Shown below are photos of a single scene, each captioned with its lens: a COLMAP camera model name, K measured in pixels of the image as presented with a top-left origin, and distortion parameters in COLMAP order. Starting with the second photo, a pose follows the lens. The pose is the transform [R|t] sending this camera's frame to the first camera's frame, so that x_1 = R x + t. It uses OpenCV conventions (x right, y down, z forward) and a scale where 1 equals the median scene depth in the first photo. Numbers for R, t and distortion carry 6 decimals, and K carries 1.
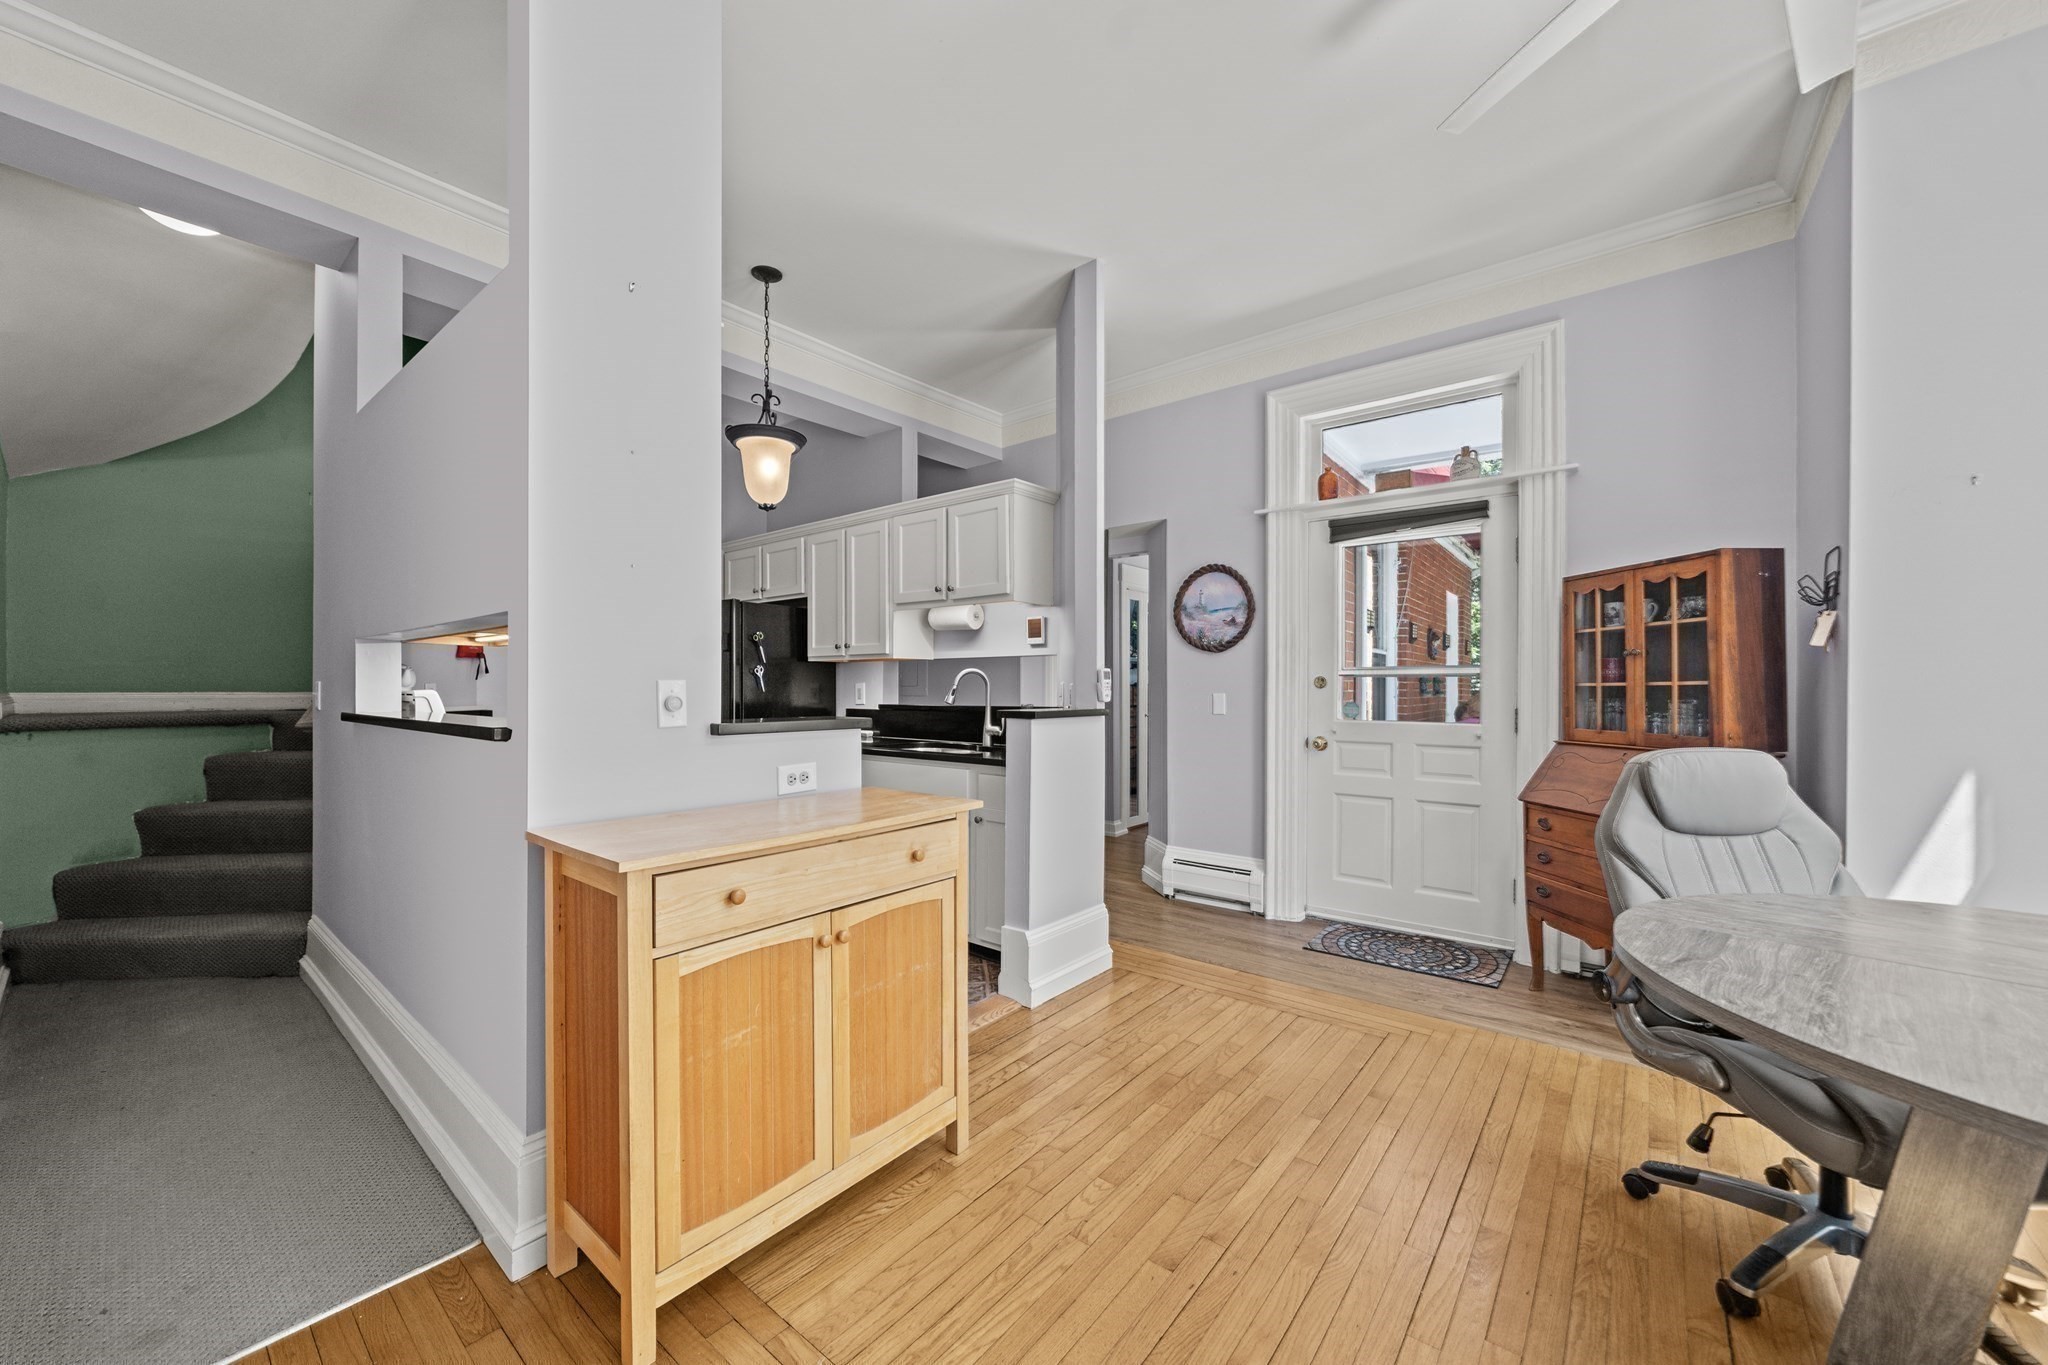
lens RADIAL K [[774.6, 0, 1018.7], [0, 774.6, 689.0], [0, 0, 1]] dist [0.000662, 0.000010]
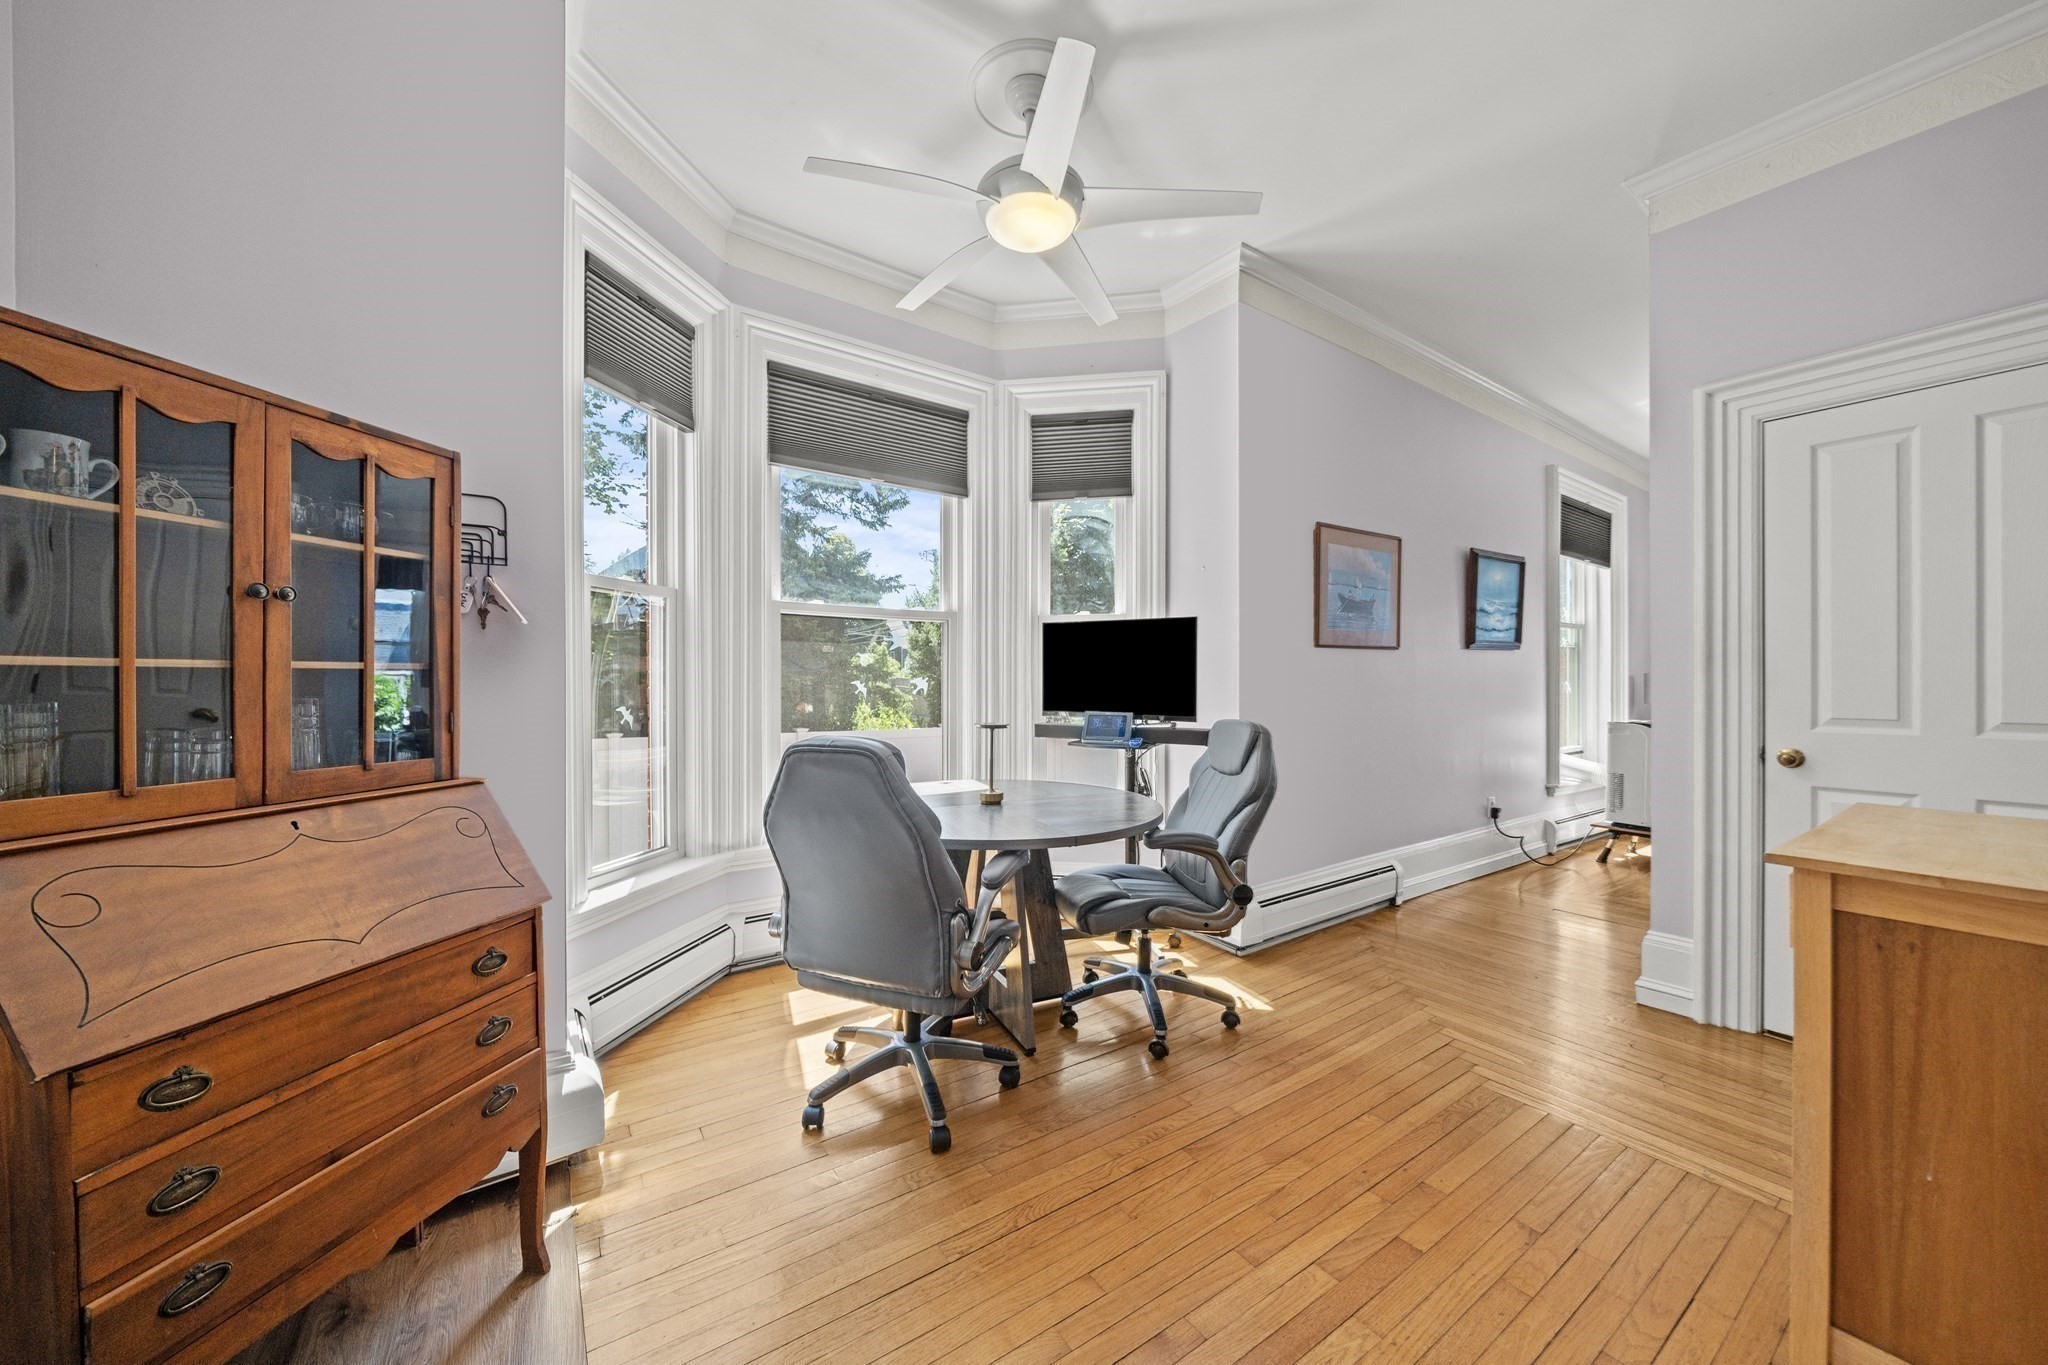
lens RADIAL K [[740.4, 0, 1024.0], [0, 740.4, 682.5], [0, 0, 1]] dist [-0.001795, -0.000128]
pose [[-0.961109, -0.001110, 0.276167, 0.279208], [-0.000540, 0.999998, 0.002139, 0.002023], [-0.276169, 0.001907, -0.961107, 1.329166]]
